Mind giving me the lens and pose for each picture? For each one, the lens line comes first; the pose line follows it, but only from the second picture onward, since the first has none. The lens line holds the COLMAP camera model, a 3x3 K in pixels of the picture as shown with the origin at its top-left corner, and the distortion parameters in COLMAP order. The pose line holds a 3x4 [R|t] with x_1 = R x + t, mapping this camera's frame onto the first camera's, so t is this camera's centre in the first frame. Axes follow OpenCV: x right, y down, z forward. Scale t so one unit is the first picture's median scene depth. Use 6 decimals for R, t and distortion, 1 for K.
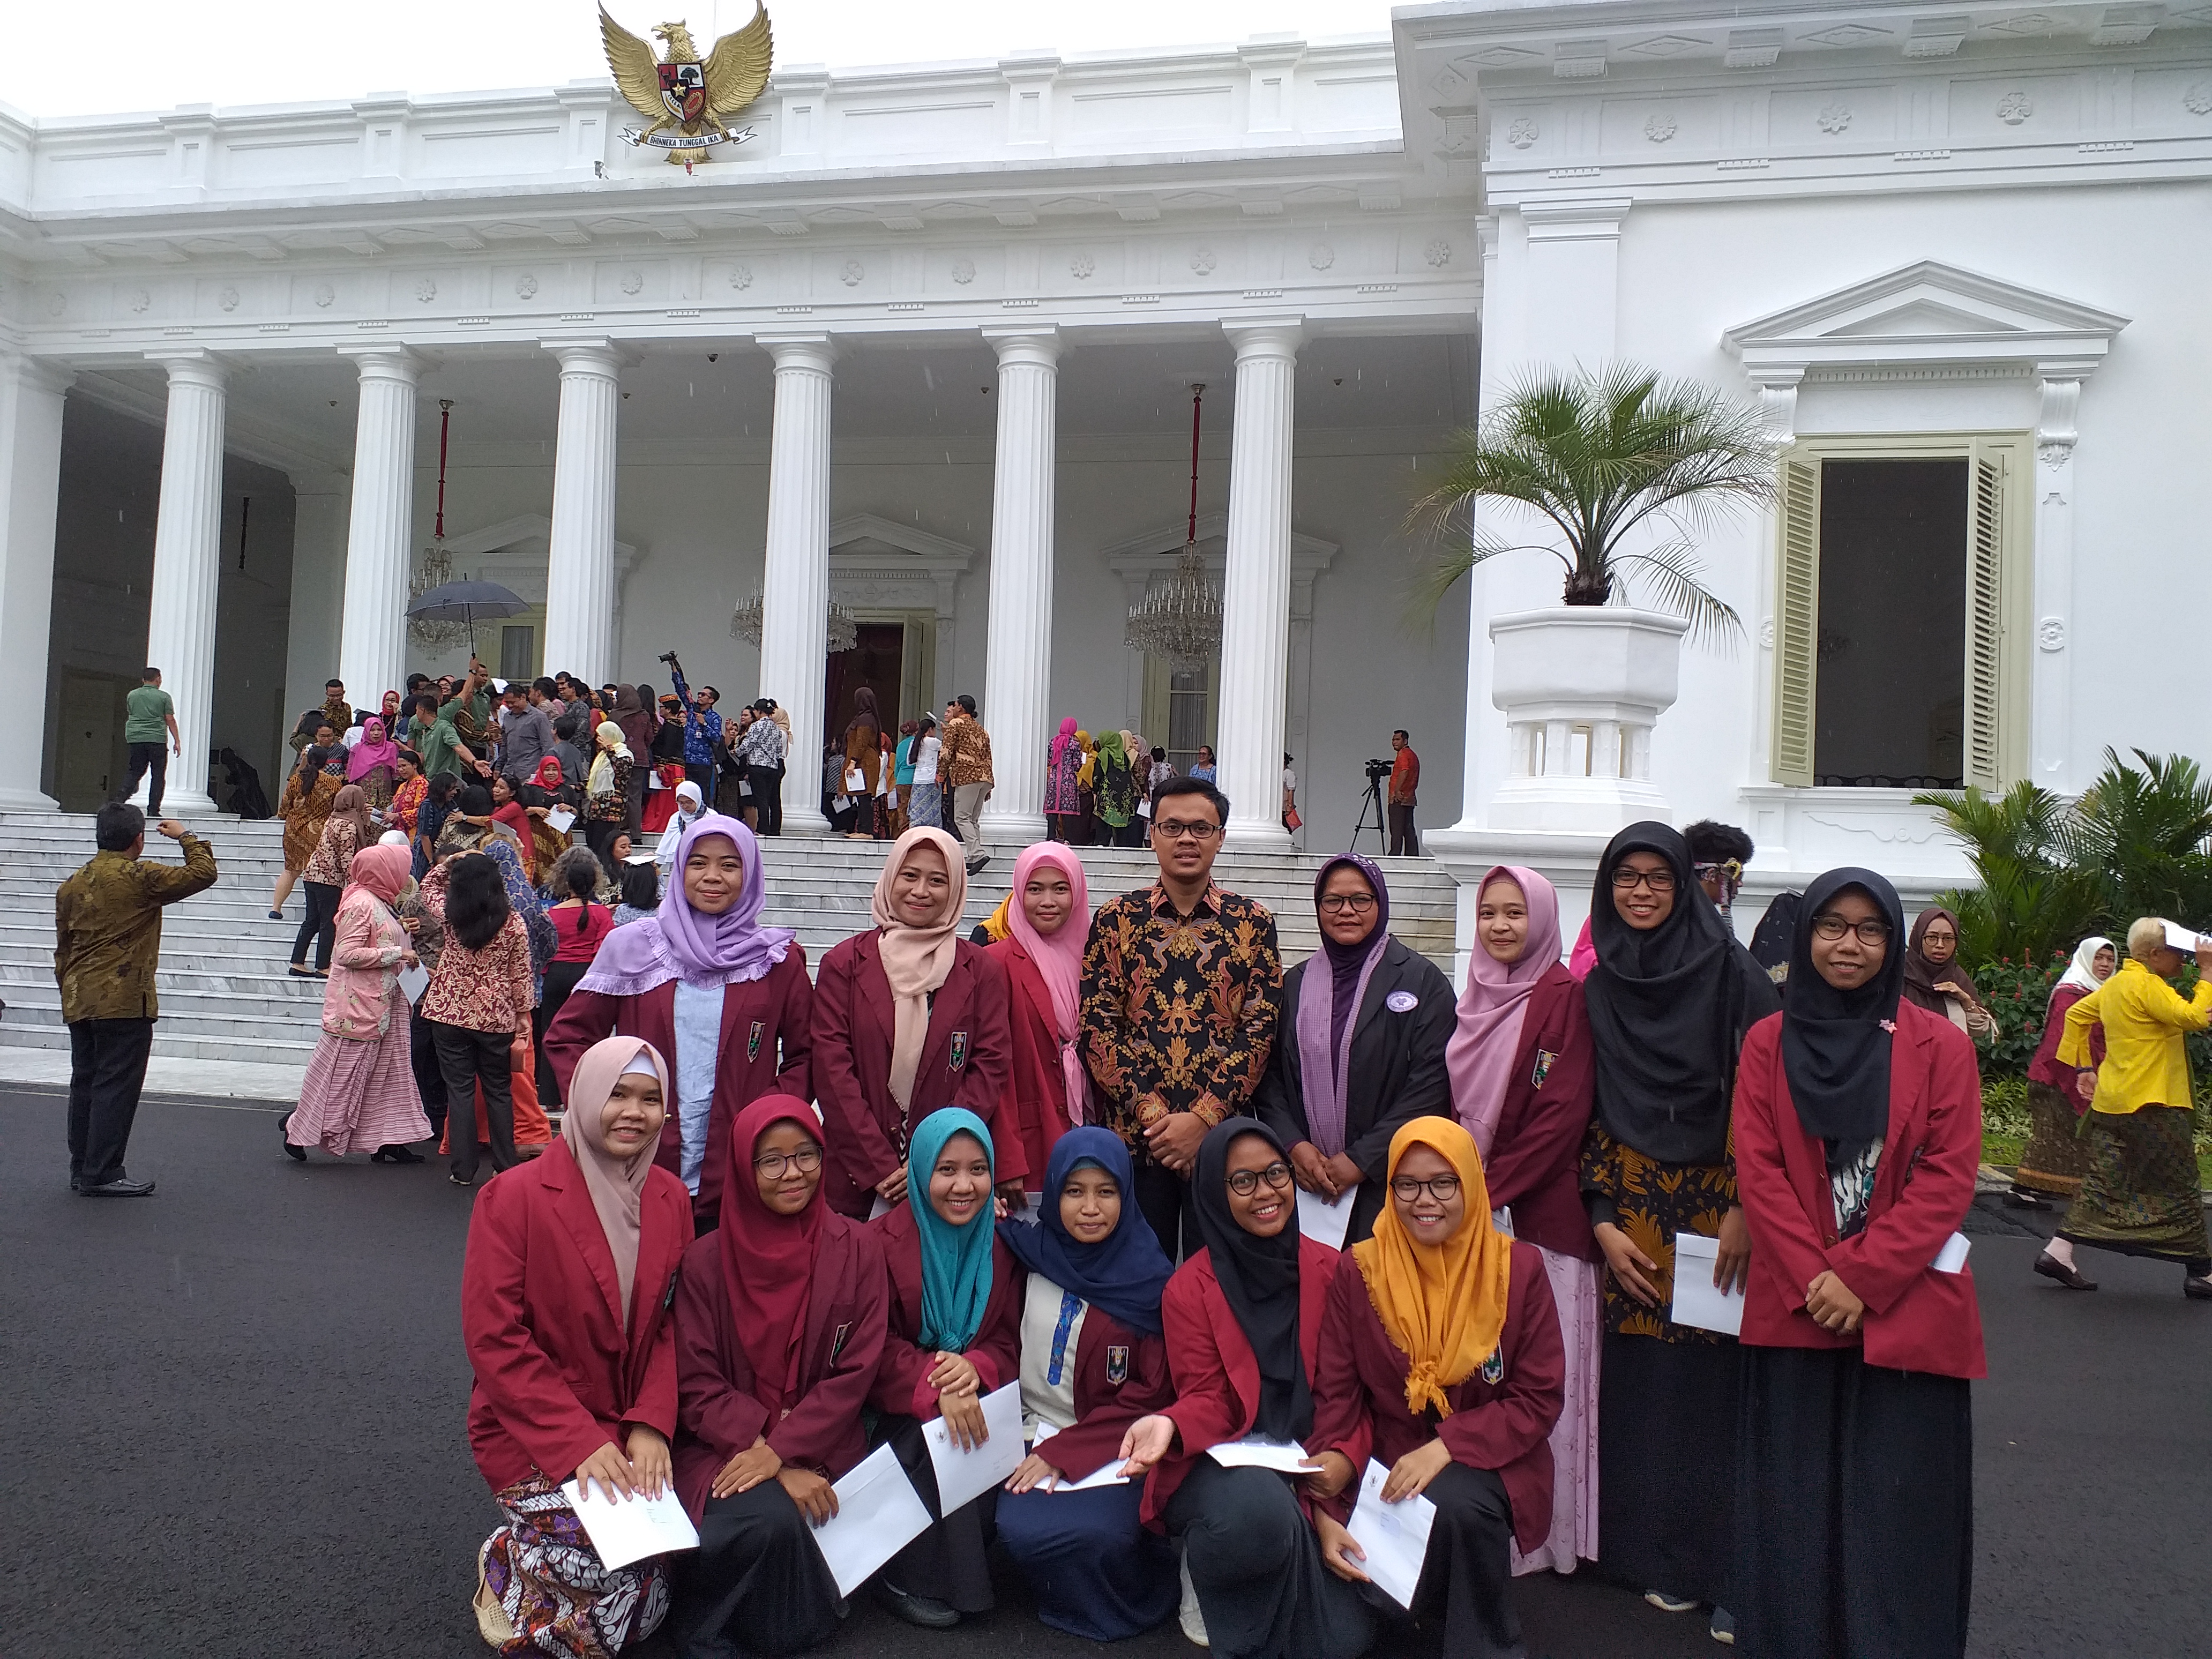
lens RADIAL K [[1674.7, 0, 1105.4], [0, 1674.7, 831.9], [0, 0, 1]] dist [0.007886, -0.006682]
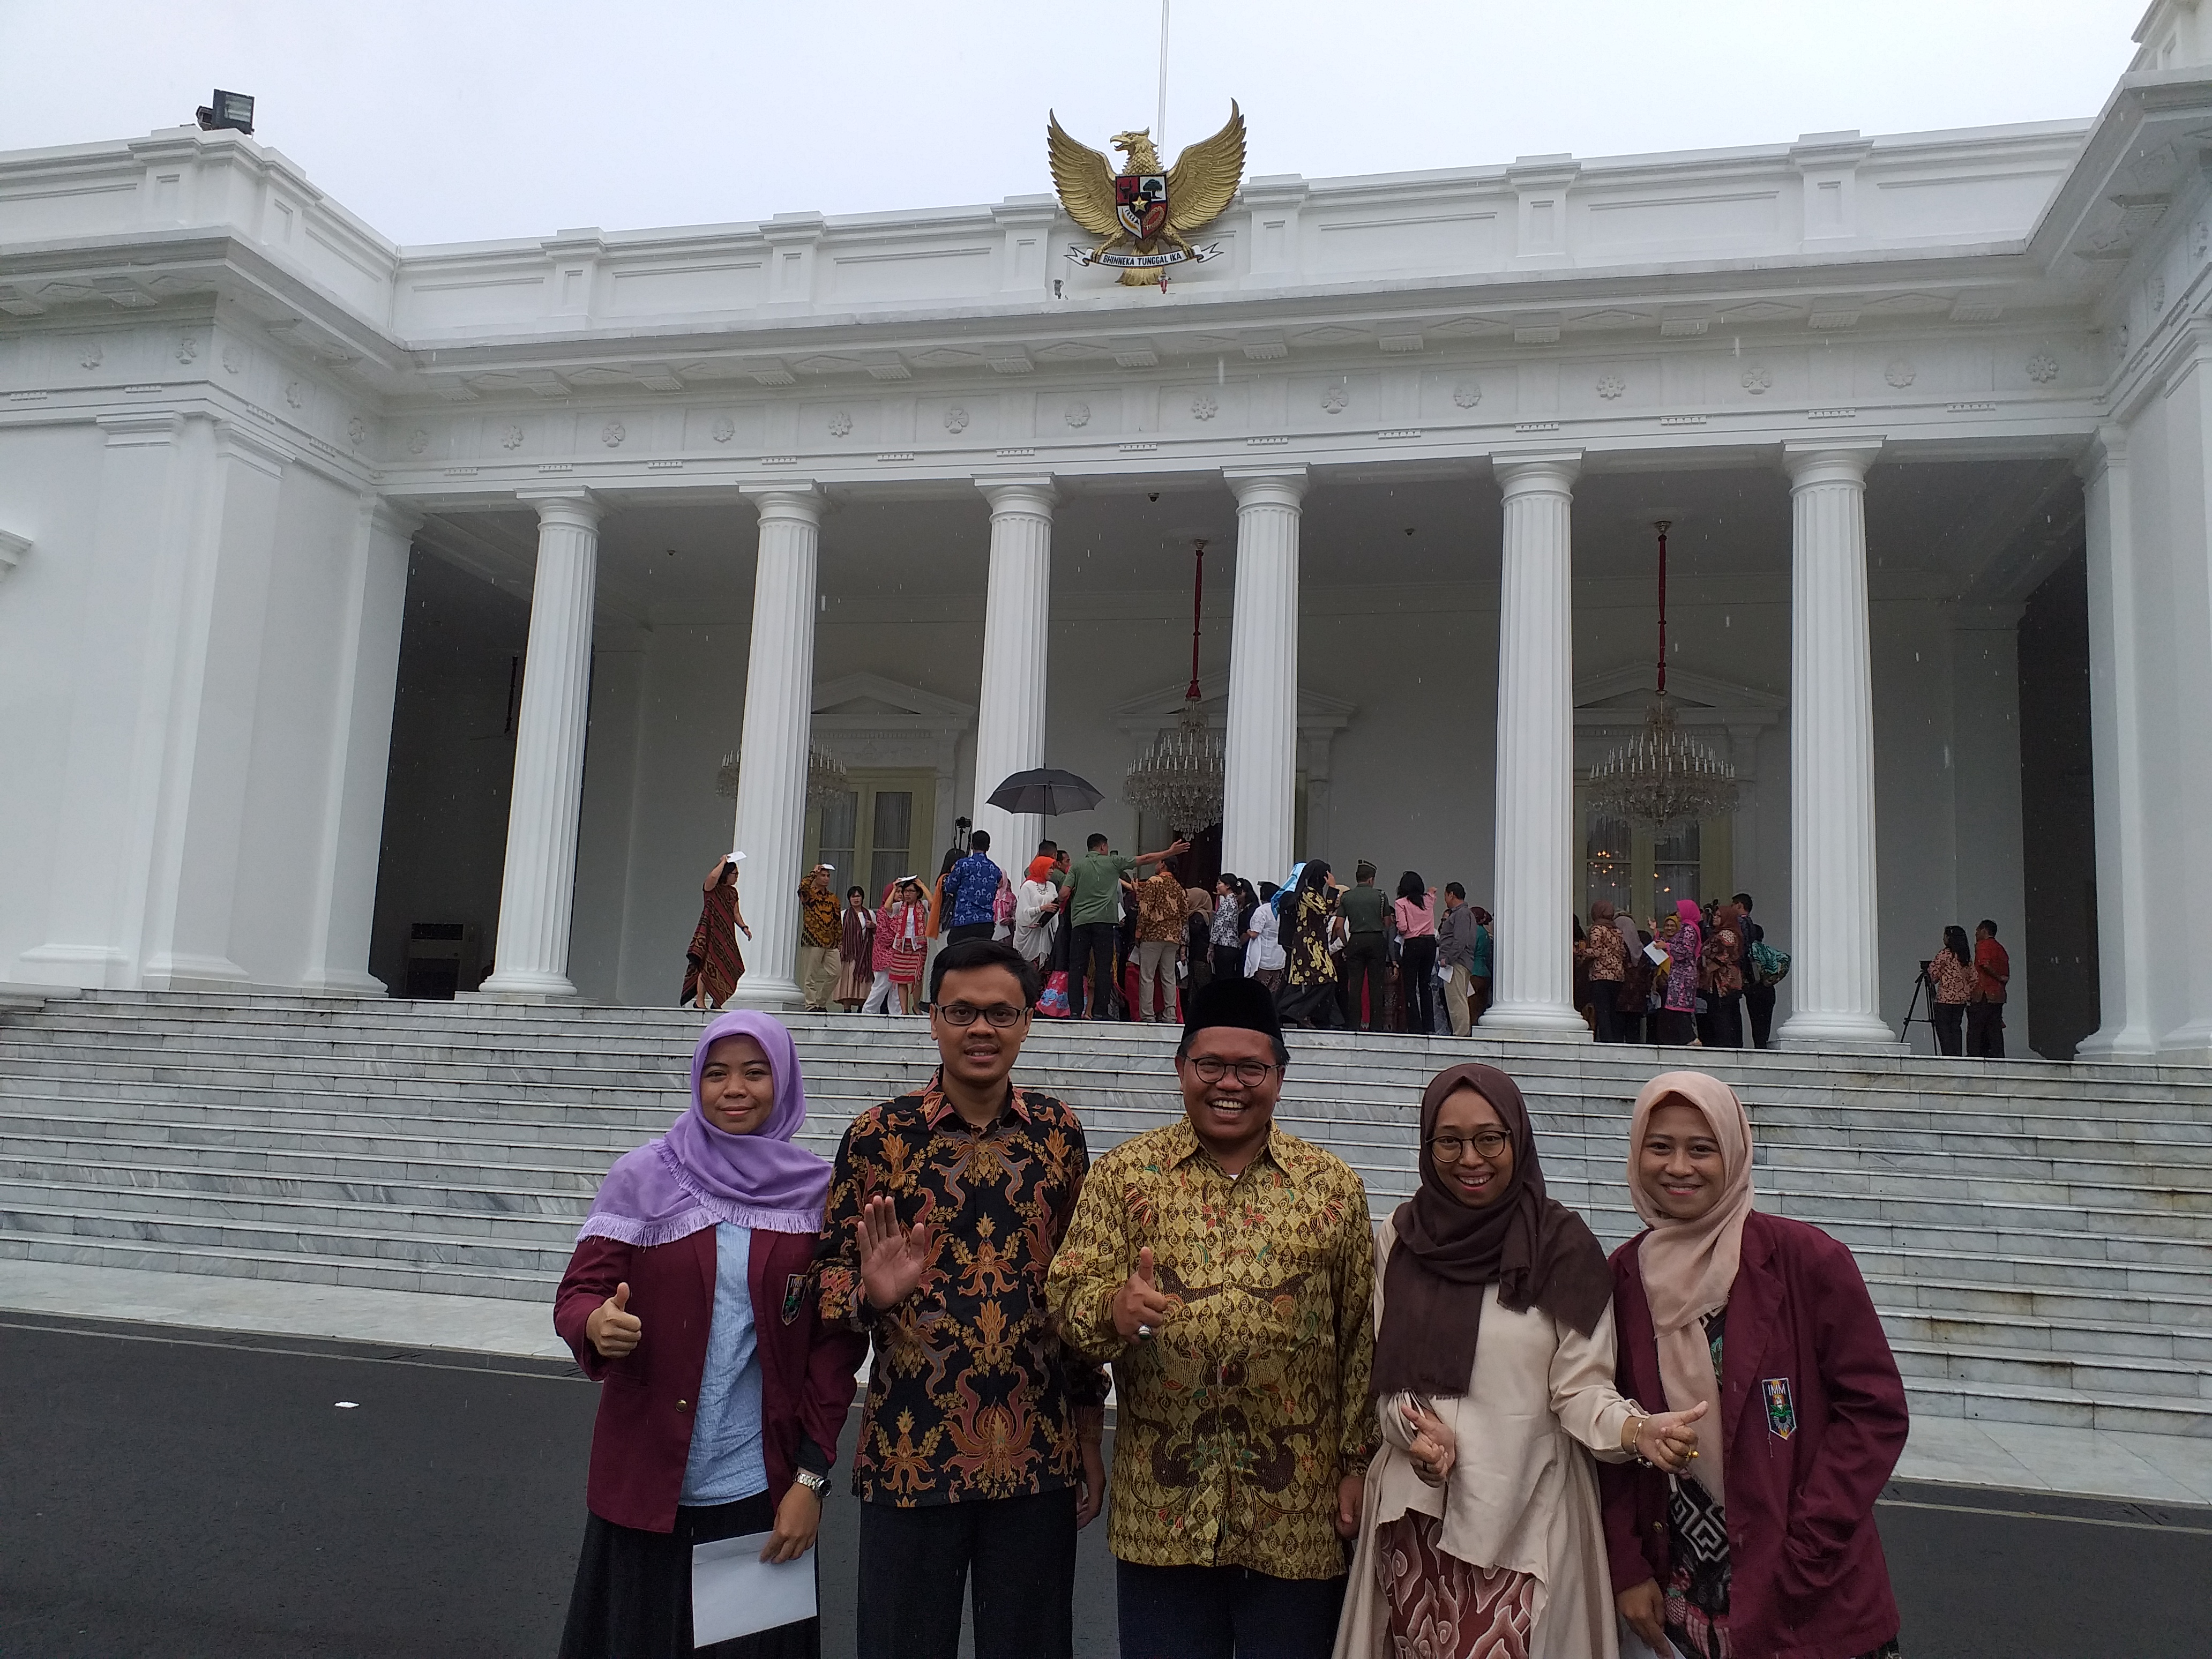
lens RADIAL K [[1697.5, 0, 1127.1], [0, 1697.5, 833.5], [0, 0, 1]] dist [0.023033, -0.027796]
pose [[0.999845, -0.001404, -0.017546, -0.242782], [-0.000249, 0.995585, -0.093862, -0.014701], [0.017601, 0.093852, 0.995431, 0.109405]]
